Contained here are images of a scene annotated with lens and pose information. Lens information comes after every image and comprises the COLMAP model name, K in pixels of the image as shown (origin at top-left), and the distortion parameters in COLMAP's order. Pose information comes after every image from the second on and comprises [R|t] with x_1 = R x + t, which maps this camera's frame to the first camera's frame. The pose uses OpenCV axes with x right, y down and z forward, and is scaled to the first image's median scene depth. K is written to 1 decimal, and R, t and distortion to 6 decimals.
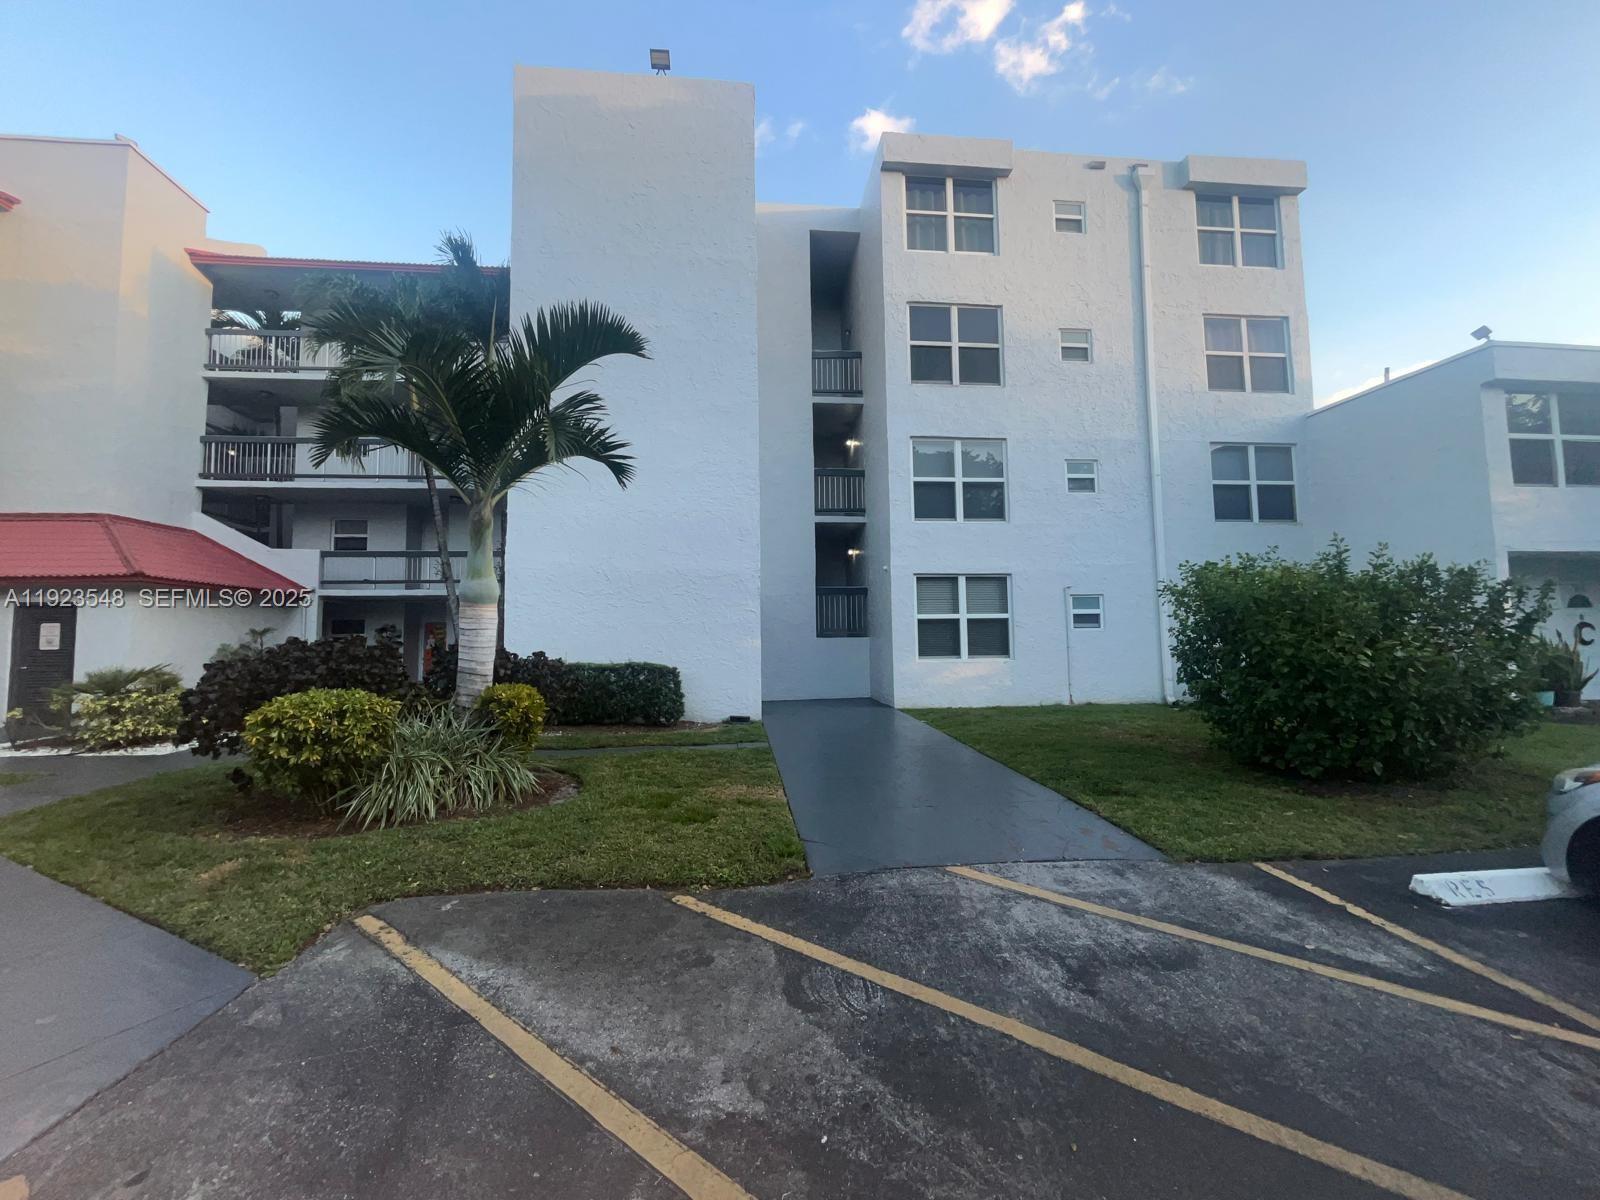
lens RADIAL K [[645.4, 0, 796.6], [0, 645.4, 595.9], [0, 0, 1]] dist [-0.000583, -0.000056]
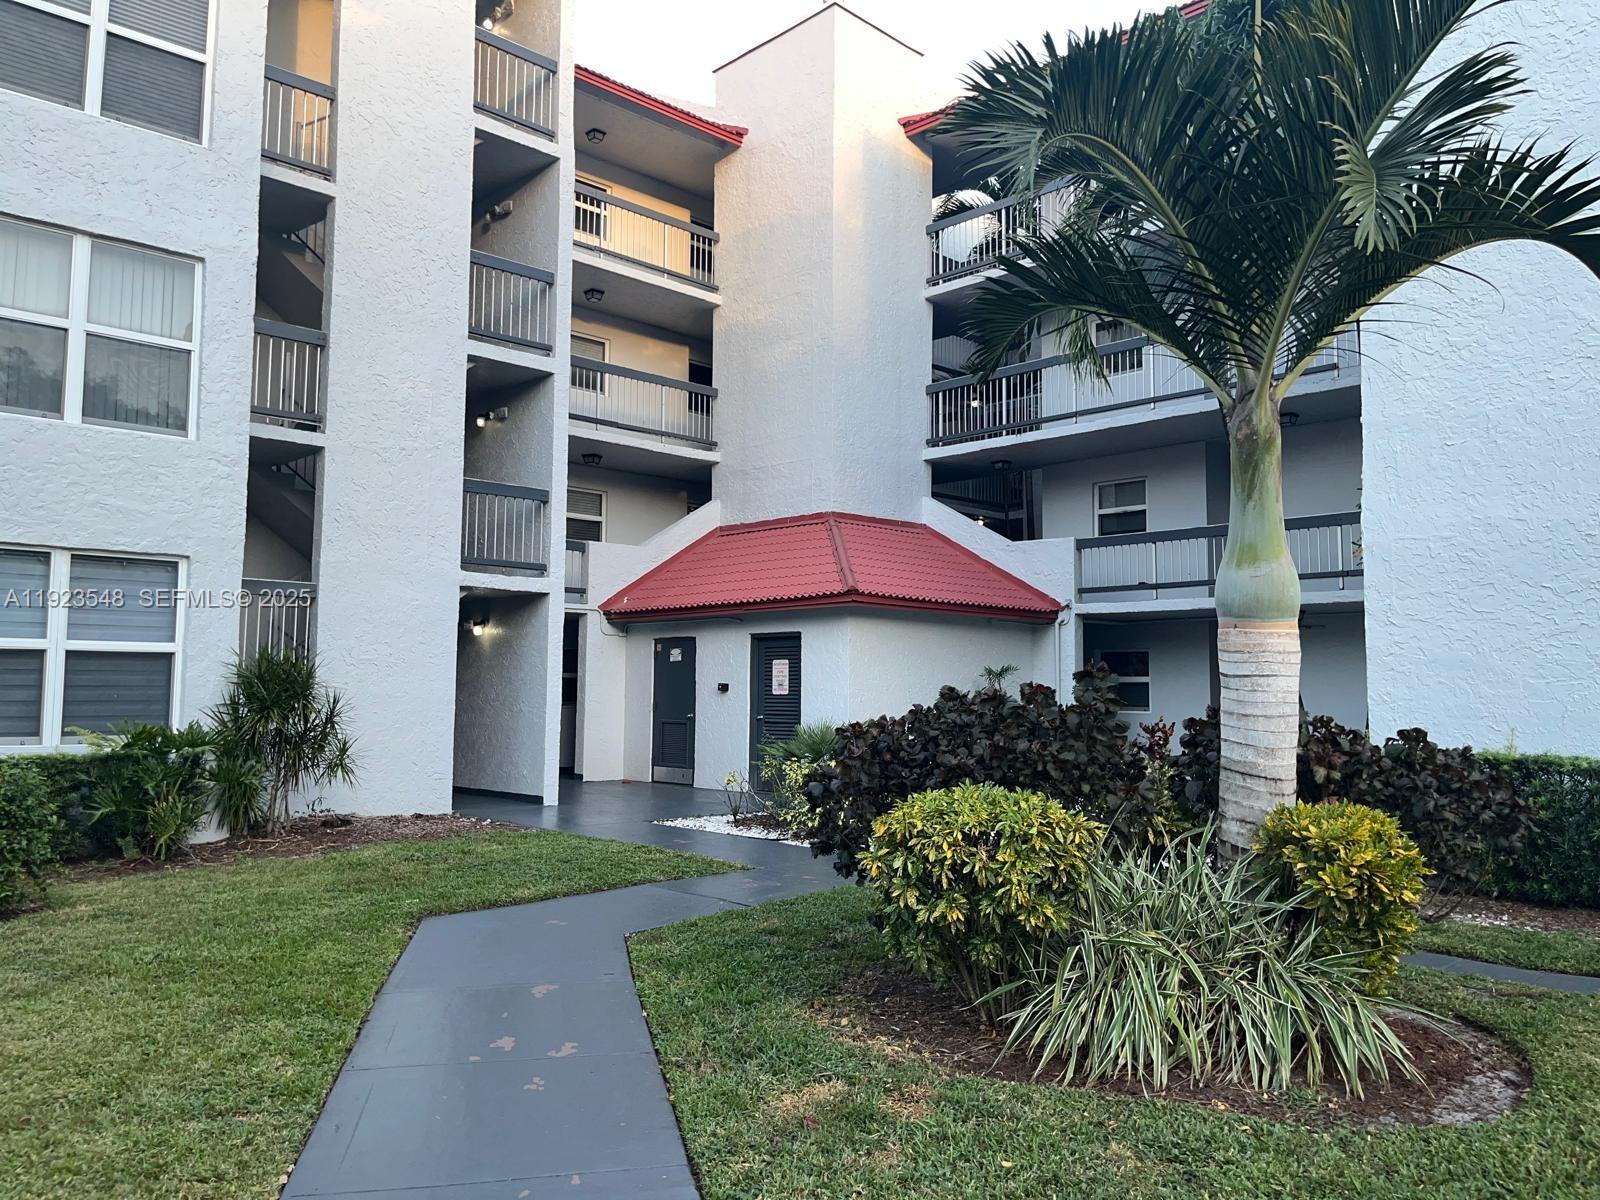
lens RADIAL K [[1204.0, 0, 799.6], [0, 1204.0, 595.6], [0, 0, 1]] dist [0.062546, -0.090404]
pose [[0.613490, -0.043938, -0.788480, -0.016712], [0.039302, 0.998912, -0.025085, 0.003915], [0.788724, -0.015599, 0.614549, 0.225573]]
